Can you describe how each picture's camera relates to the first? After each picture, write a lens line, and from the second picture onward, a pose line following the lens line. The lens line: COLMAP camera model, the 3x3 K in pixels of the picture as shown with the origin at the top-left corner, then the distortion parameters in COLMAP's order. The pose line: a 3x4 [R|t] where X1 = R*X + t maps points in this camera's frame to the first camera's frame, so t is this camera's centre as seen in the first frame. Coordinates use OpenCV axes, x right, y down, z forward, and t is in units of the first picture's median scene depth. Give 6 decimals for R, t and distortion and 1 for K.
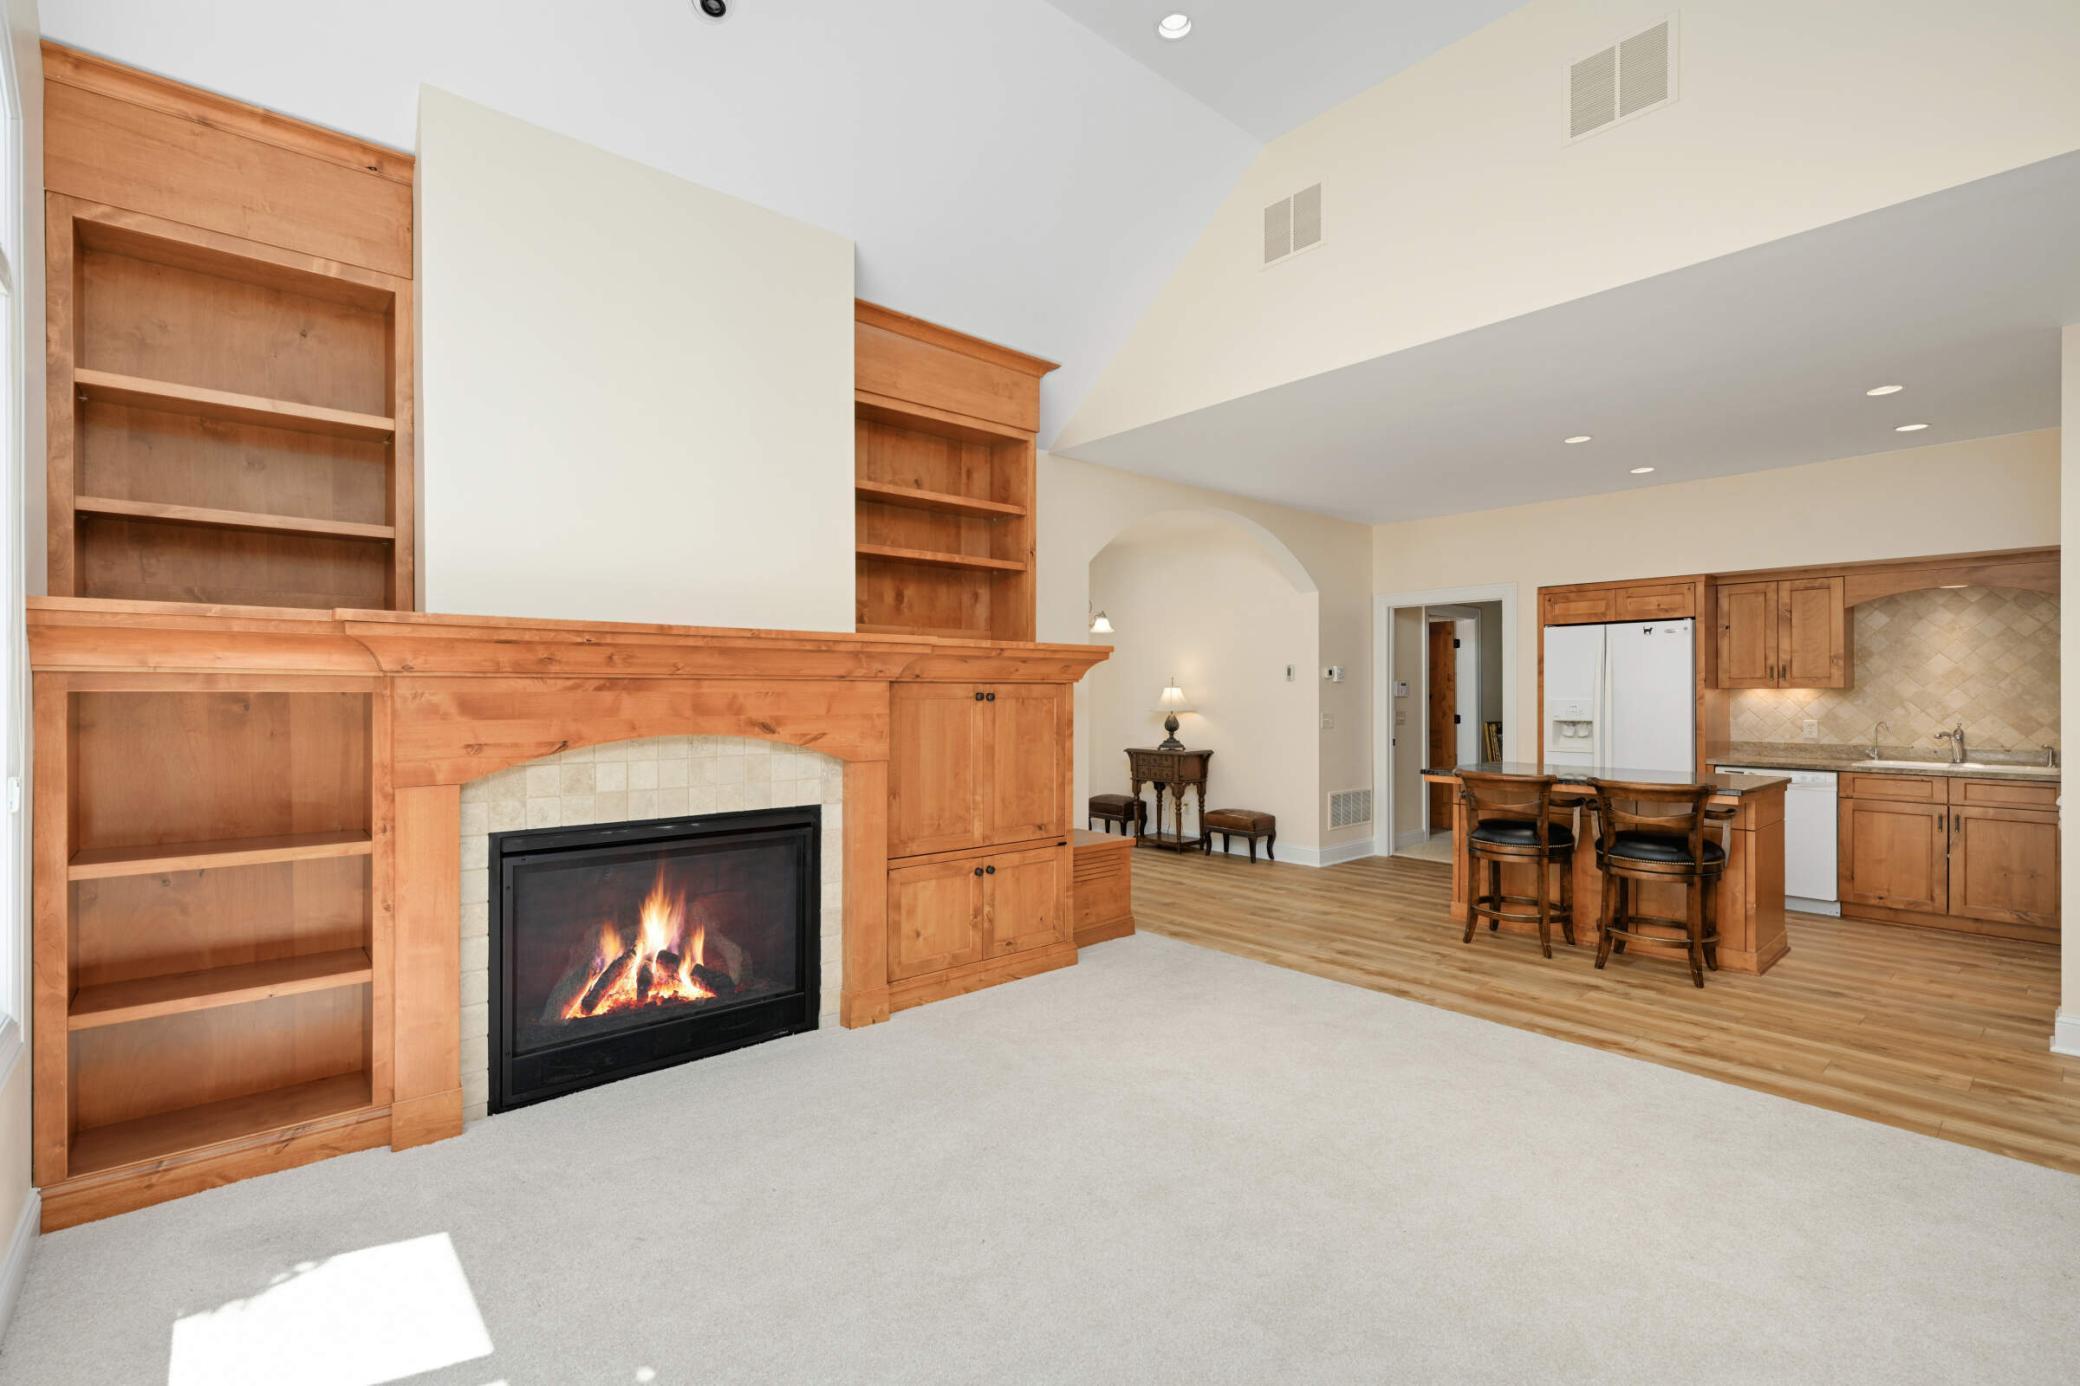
lens RADIAL K [[921.4, 0, 1040.0], [0, 921.4, 693.0], [0, 0, 1]] dist [0.000593, -0.000532]
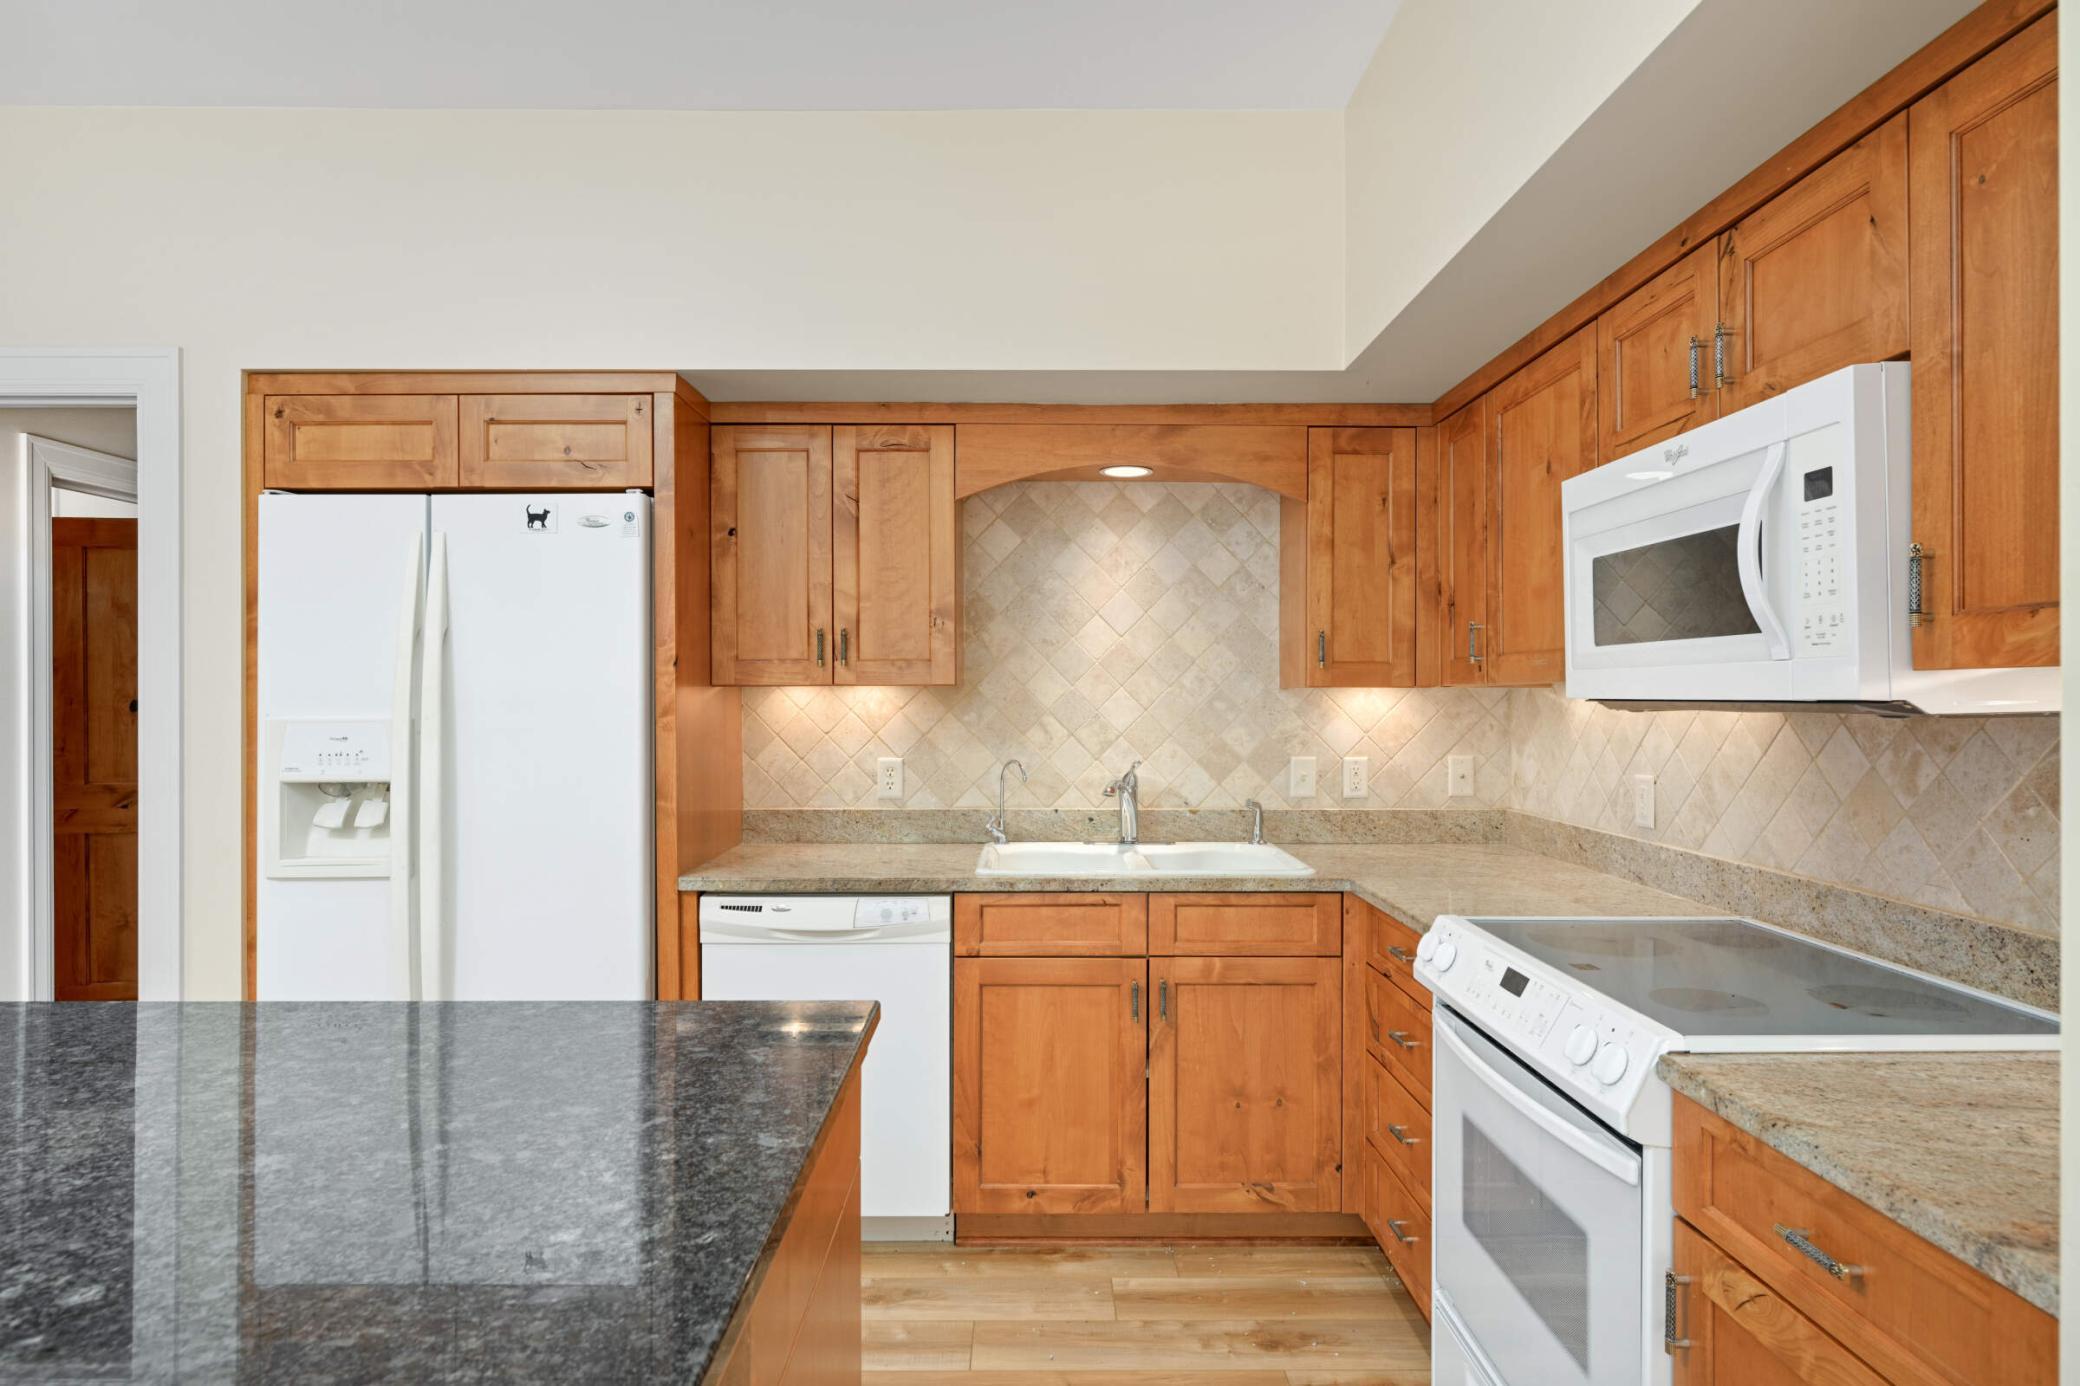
lens RADIAL K [[1195.1, 0, 1040.0], [0, 1195.1, 693.0], [0, 0, 1]] dist [-0.004276, -0.001009]
pose [[0.657003, -0.000296, 0.753888, 0.376012], [-0.000107, 1.000000, 0.000486, -0.001829], [-0.753888, -0.000400, 0.657002, 0.474411]]
